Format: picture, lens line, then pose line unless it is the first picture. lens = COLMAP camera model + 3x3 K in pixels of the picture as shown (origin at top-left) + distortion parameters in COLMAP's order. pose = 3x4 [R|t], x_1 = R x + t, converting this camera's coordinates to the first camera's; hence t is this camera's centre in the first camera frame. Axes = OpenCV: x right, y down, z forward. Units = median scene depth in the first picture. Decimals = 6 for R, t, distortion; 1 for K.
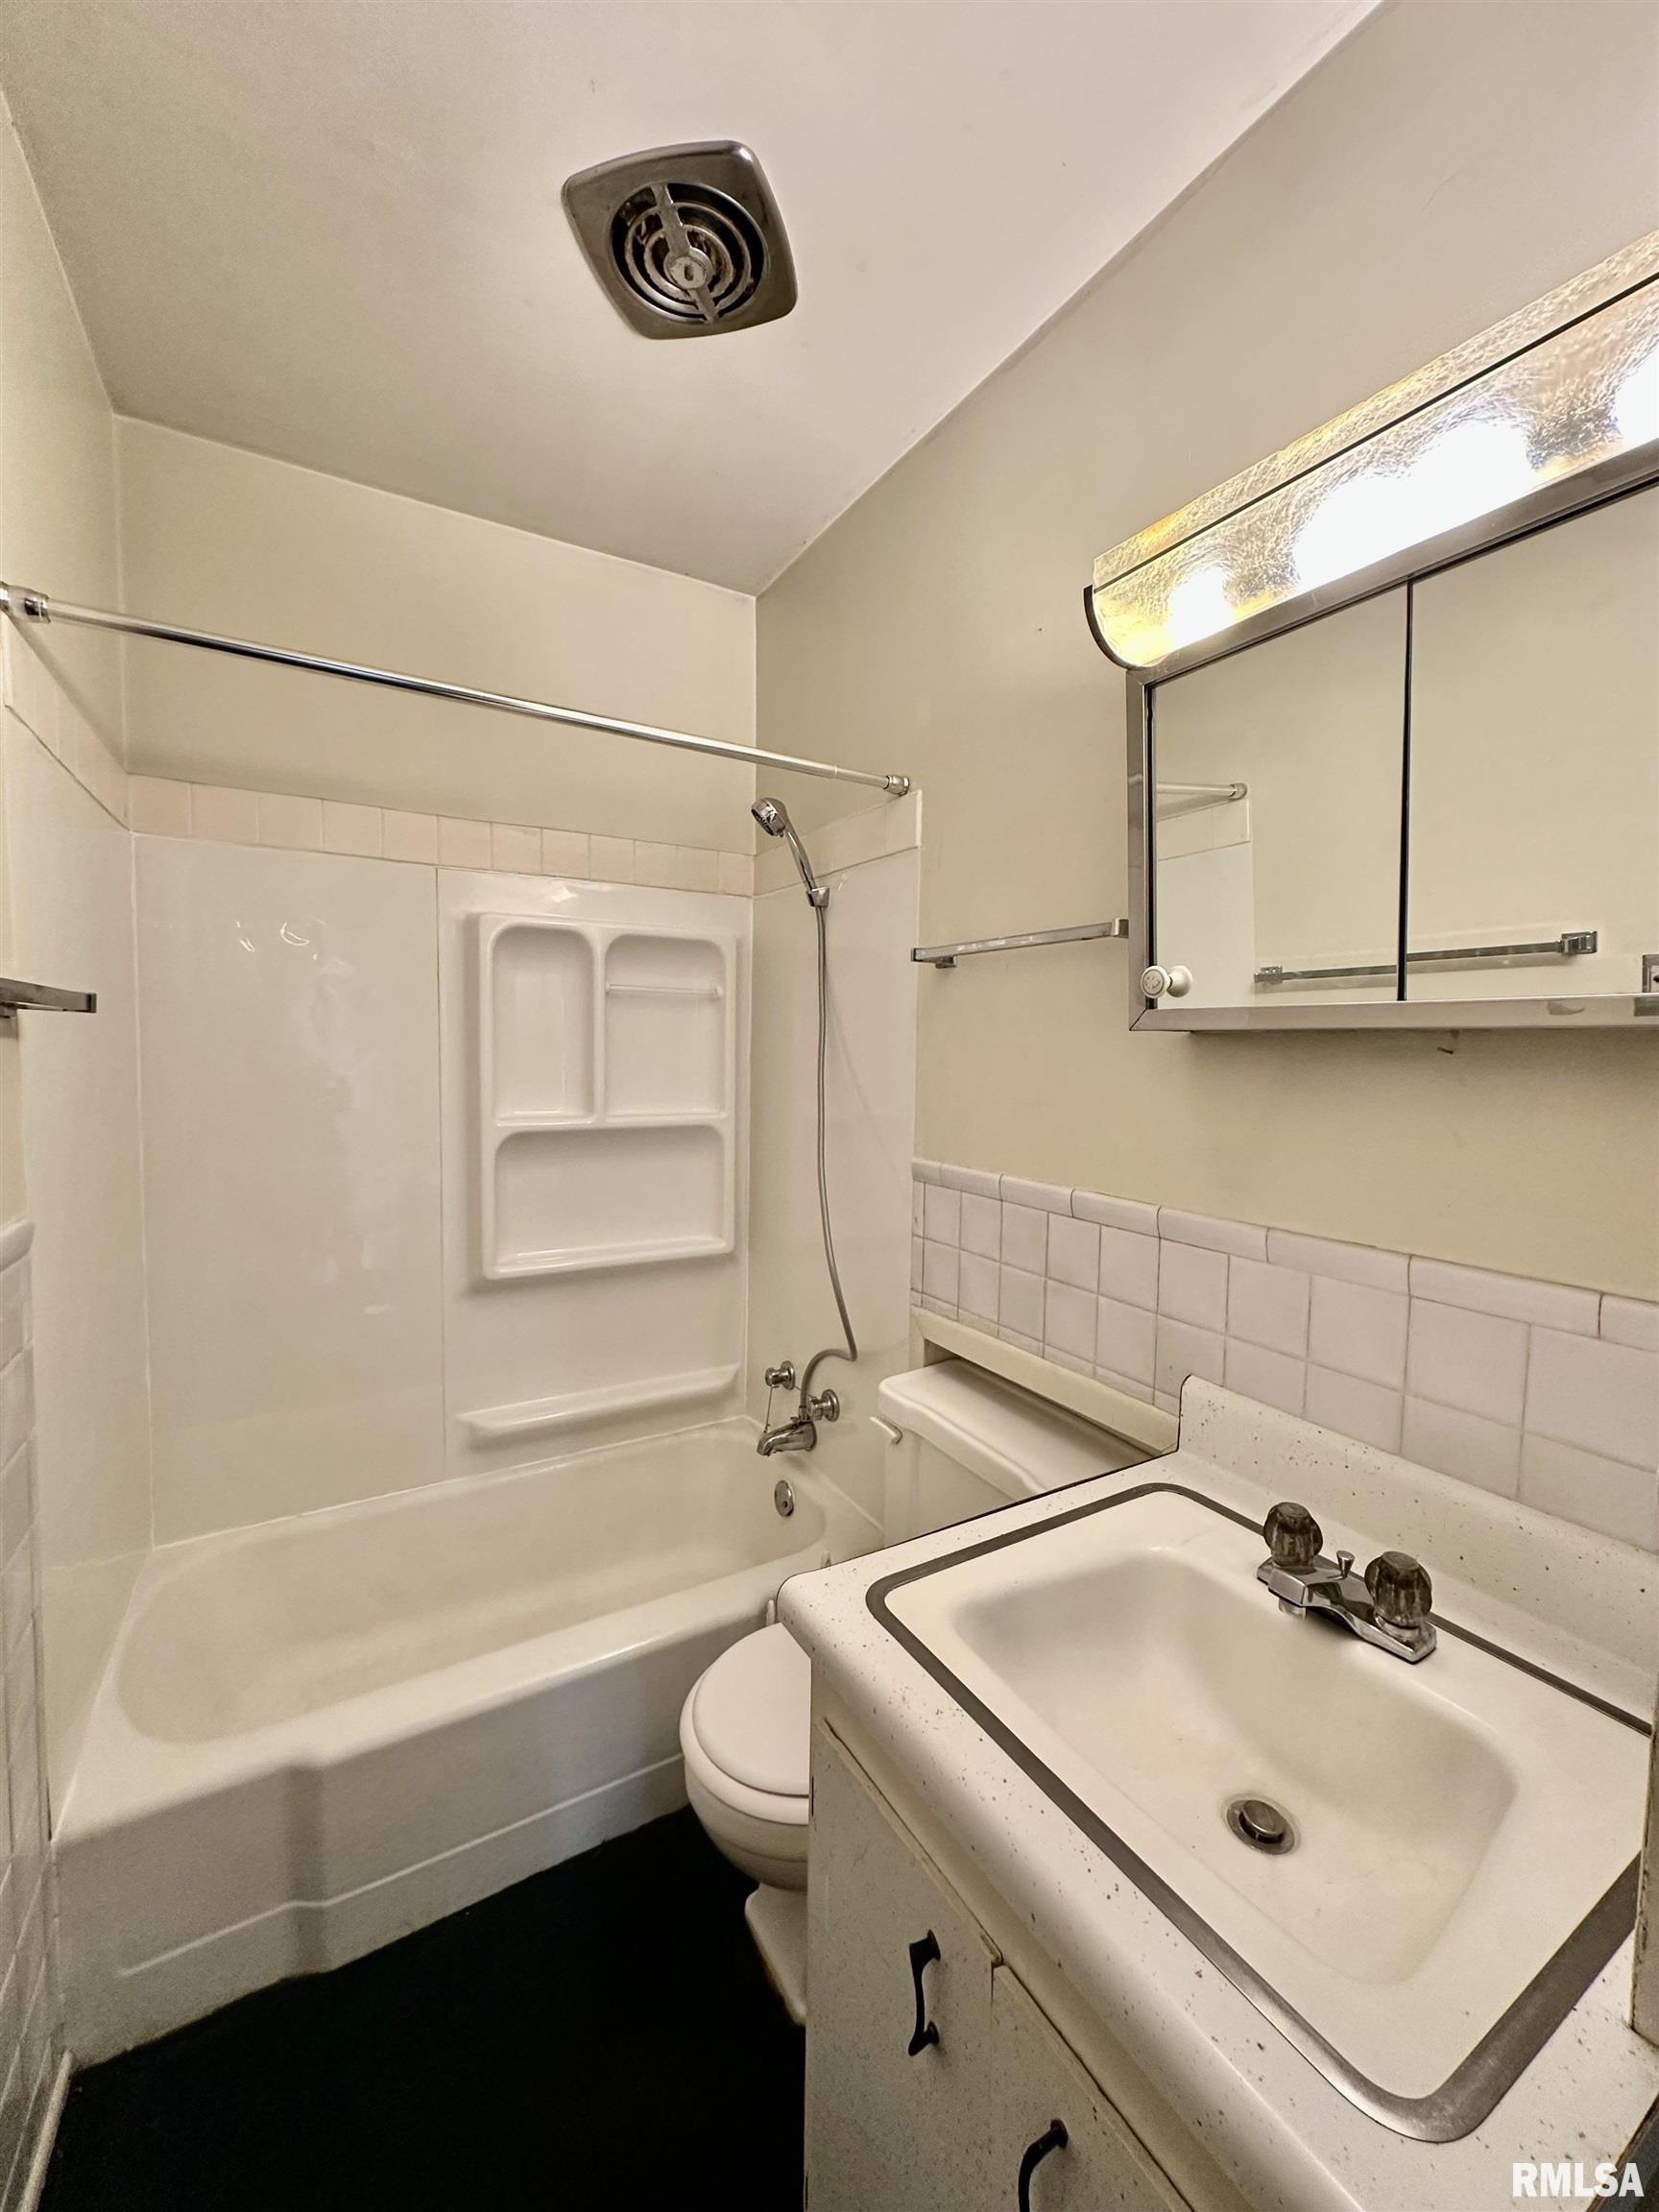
lens RADIAL K [[888.8, 0, 839.2], [0, 888.8, 1097.8], [0, 0, 1]] dist [-0.001257, -0.000042]
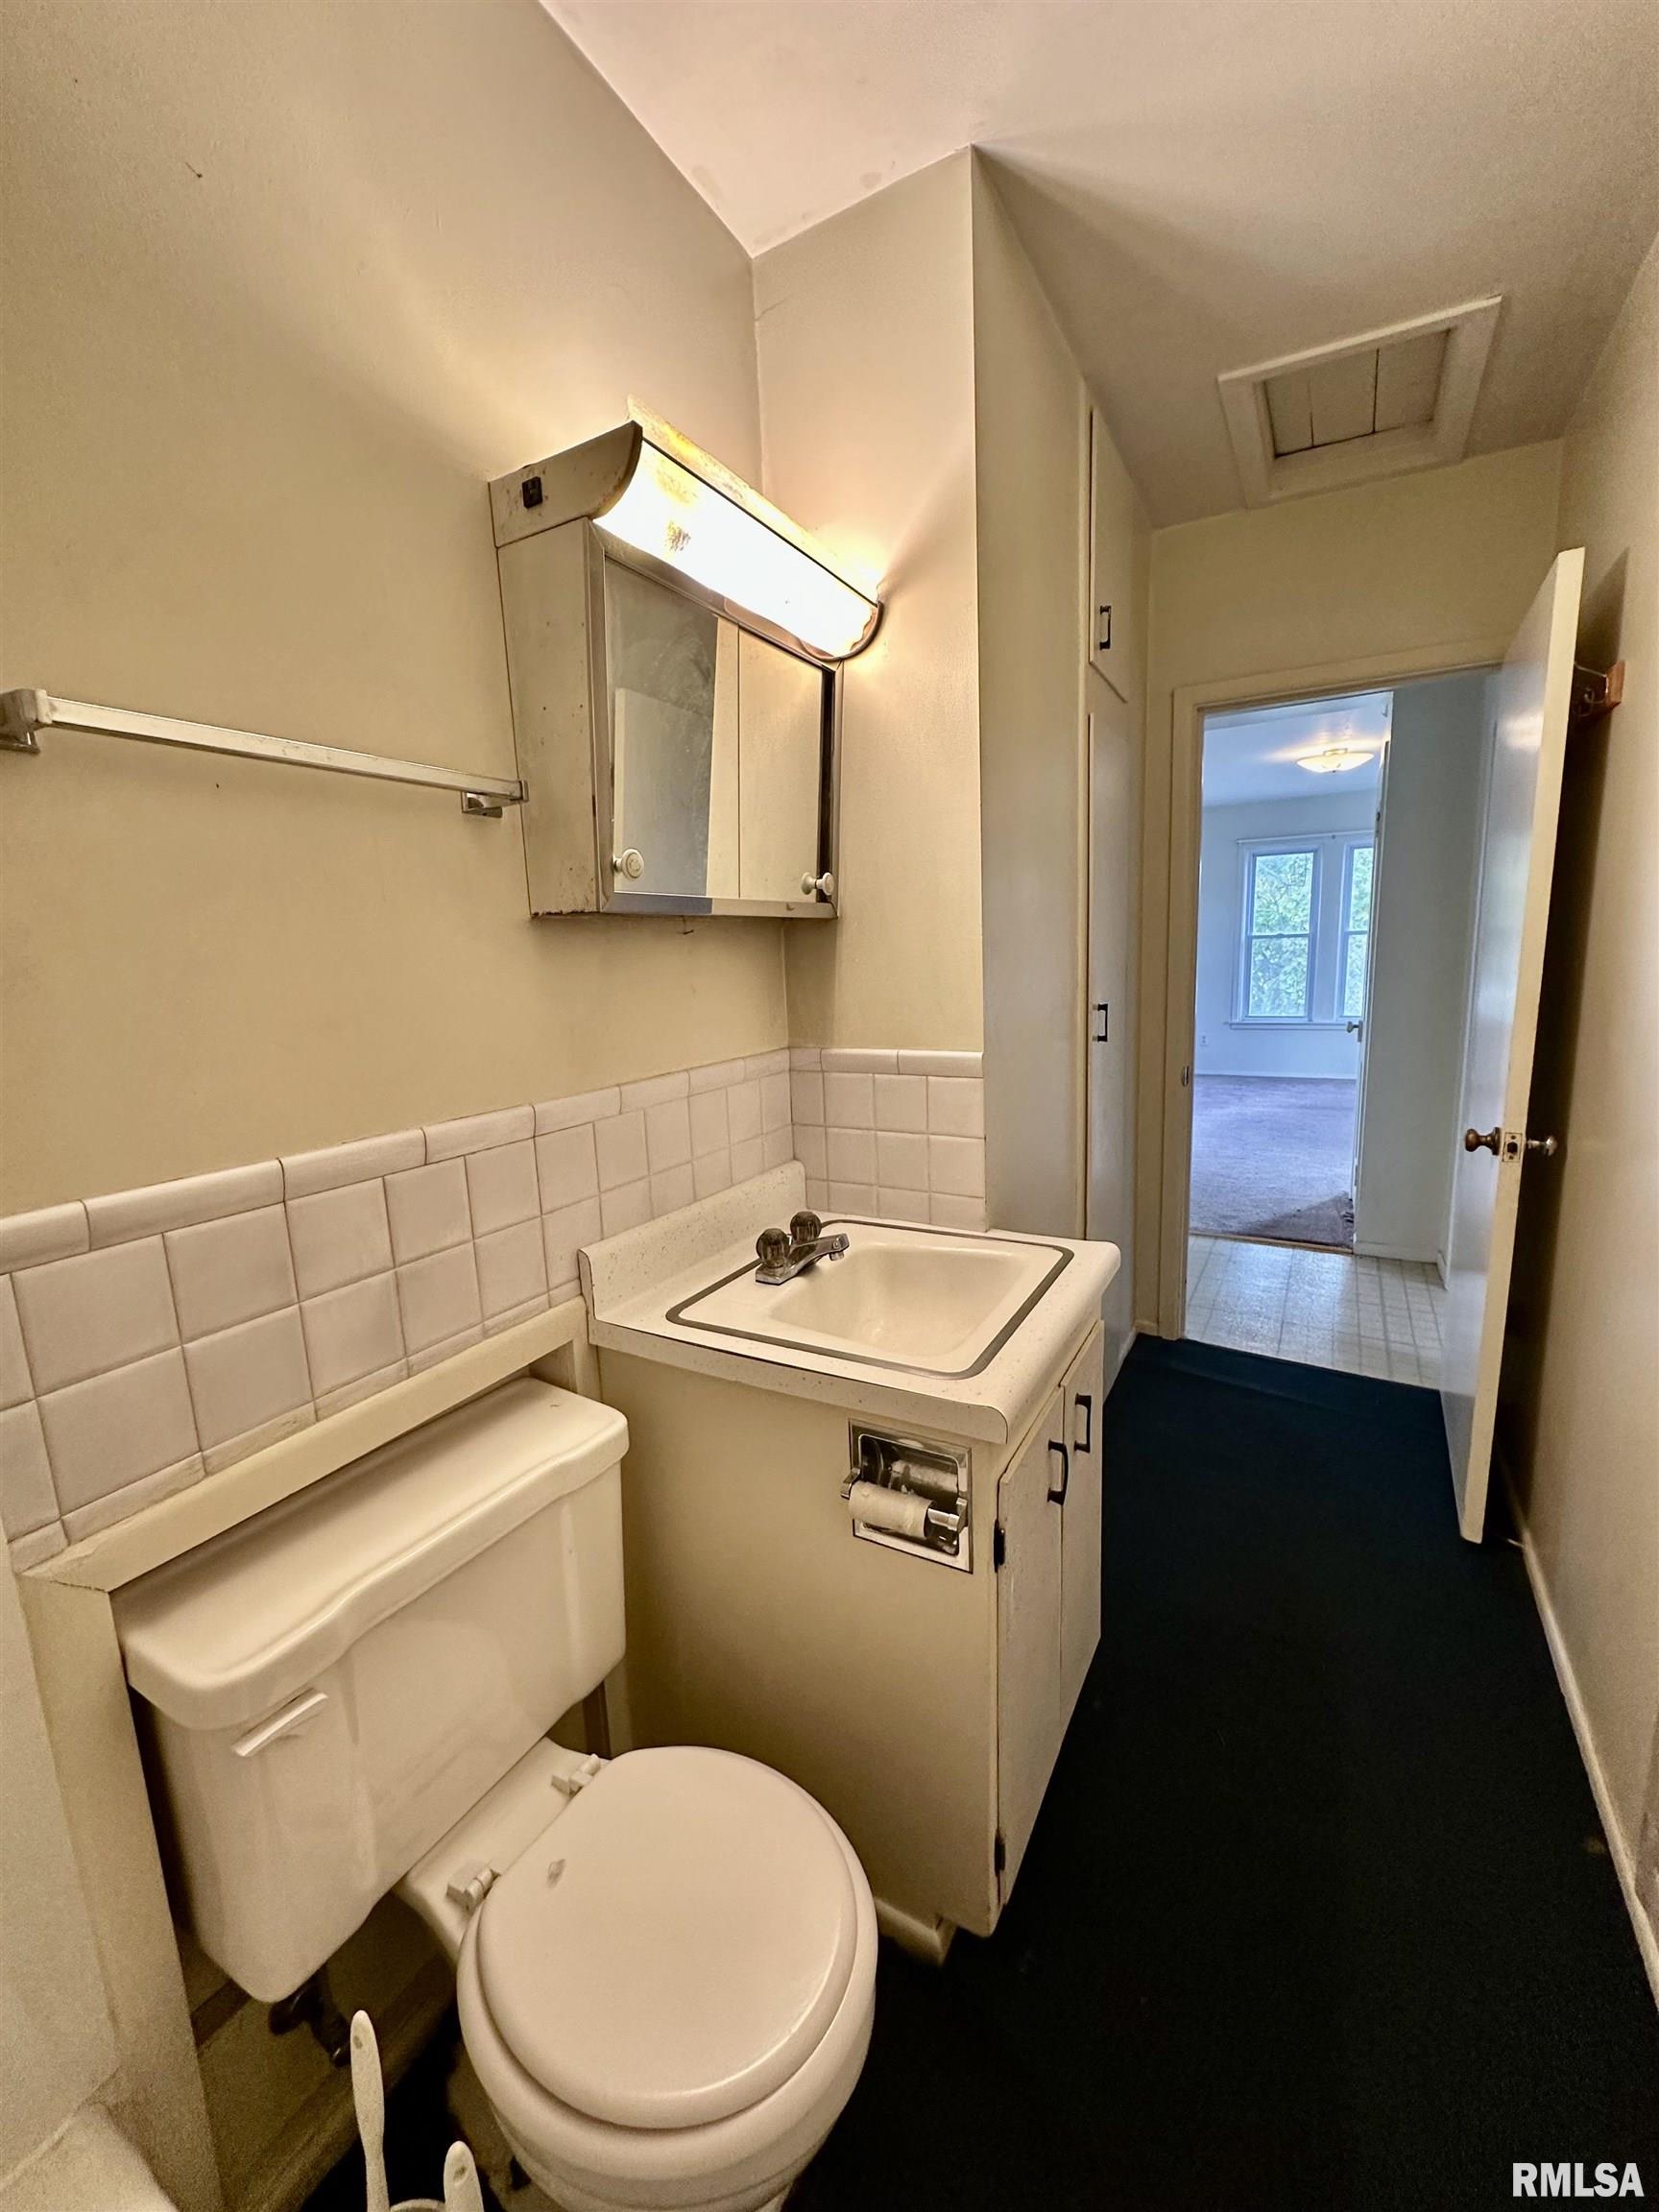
lens RADIAL K [[888.8, 0, 837.8], [0, 888.8, 1102.2], [0, 0, 1]] dist [-0.001257, -0.000042]
pose [[-0.501786, -0.144081, 0.852908, -0.555051], [0.081969, 0.973672, 0.212706, -0.049246], [-0.861099, 0.176645, -0.476765, 1.068644]]
